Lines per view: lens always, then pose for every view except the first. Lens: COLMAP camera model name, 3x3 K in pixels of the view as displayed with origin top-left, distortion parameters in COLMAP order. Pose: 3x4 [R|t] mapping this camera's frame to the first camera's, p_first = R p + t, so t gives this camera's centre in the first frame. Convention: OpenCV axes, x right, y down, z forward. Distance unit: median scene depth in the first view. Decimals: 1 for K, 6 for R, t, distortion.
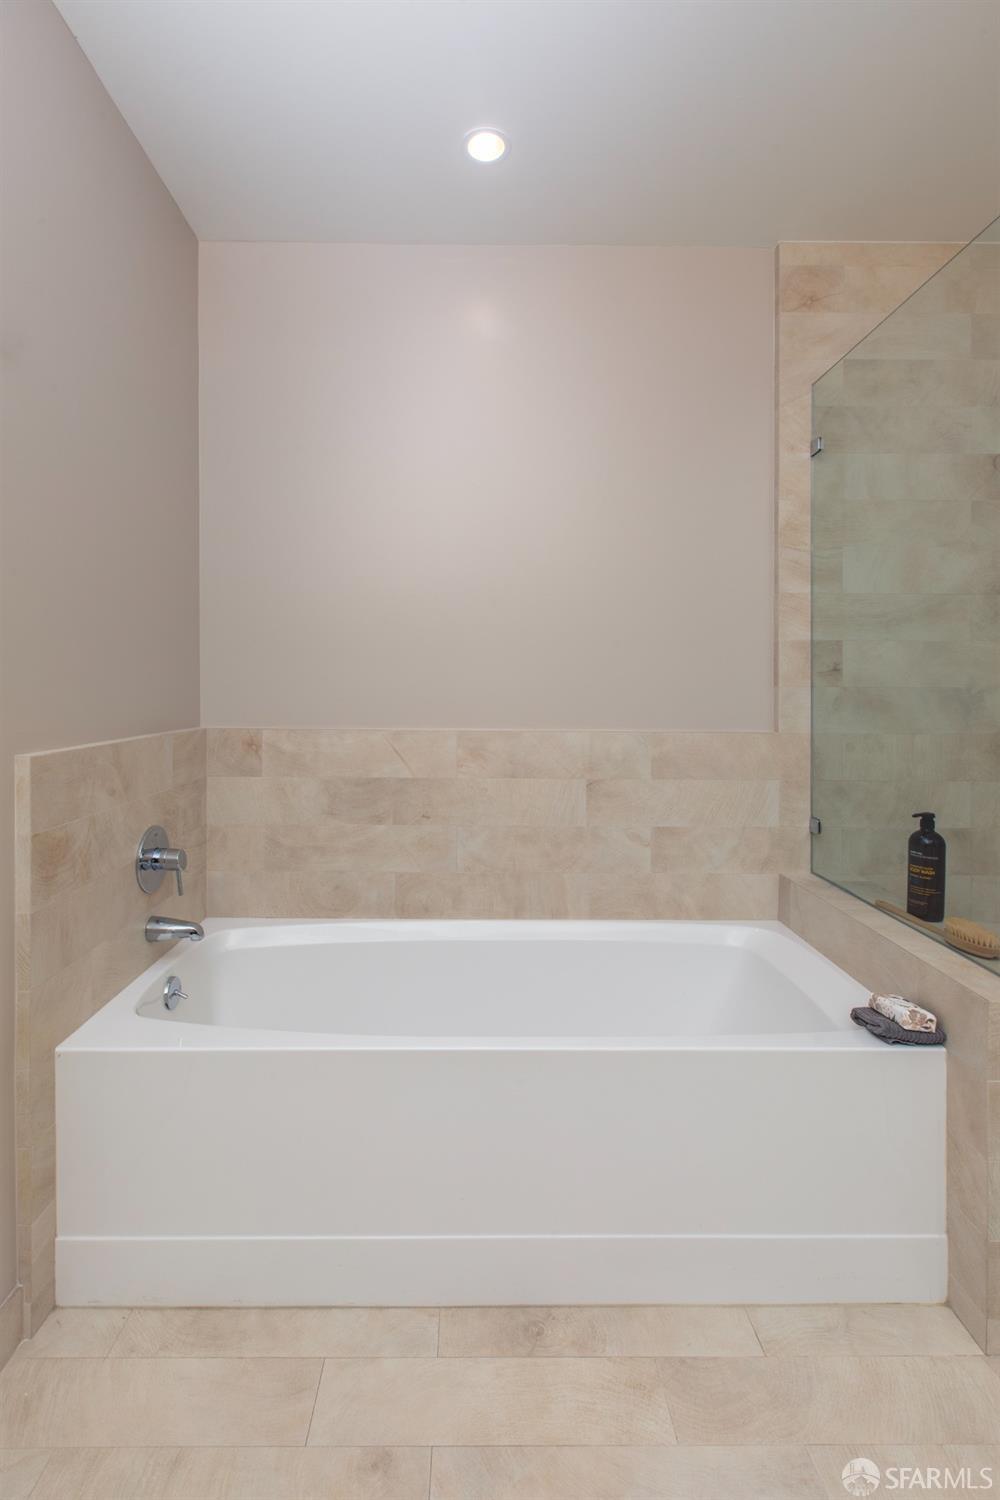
lens RADIAL K [[686.6, 0, 492.3], [0, 686.6, 685.3], [0, 0, 1]] dist [0.002988, -0.000435]
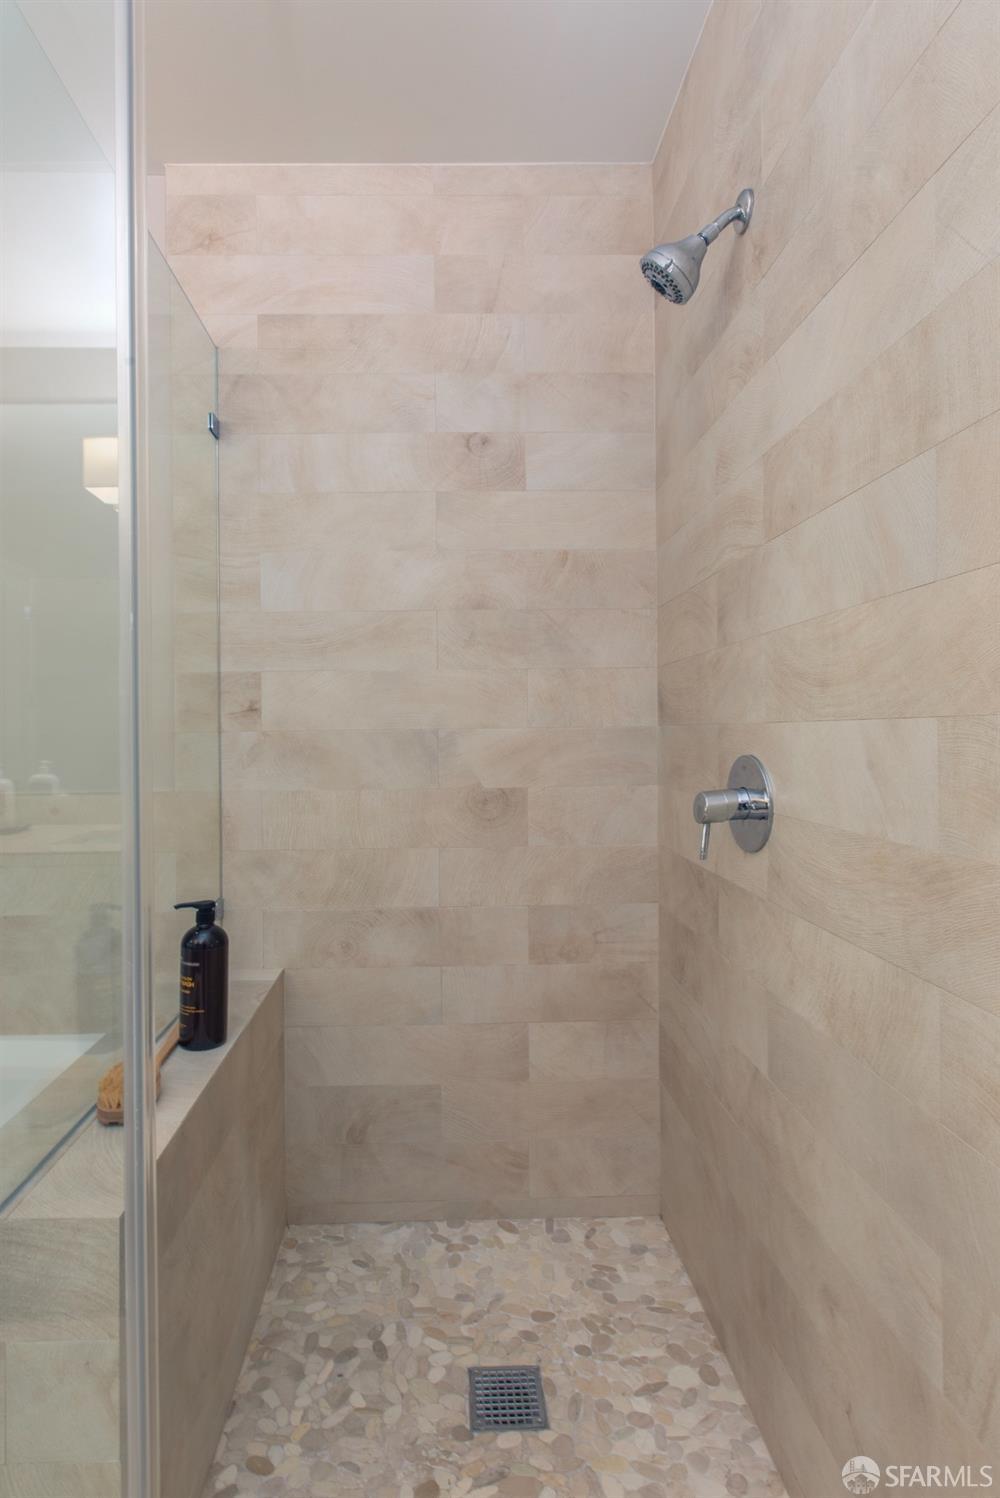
lens RADIAL K [[685.7, 0, 500.5], [0, 685.7, 733.9], [0, 0, 1]] dist [0.002988, -0.000435]
pose [[0.999738, -0.020856, -0.009466, 0.814487], [0.020901, 0.999771, 0.004676, 0.007338], [0.009367, -0.004873, 0.999944, 0.223947]]
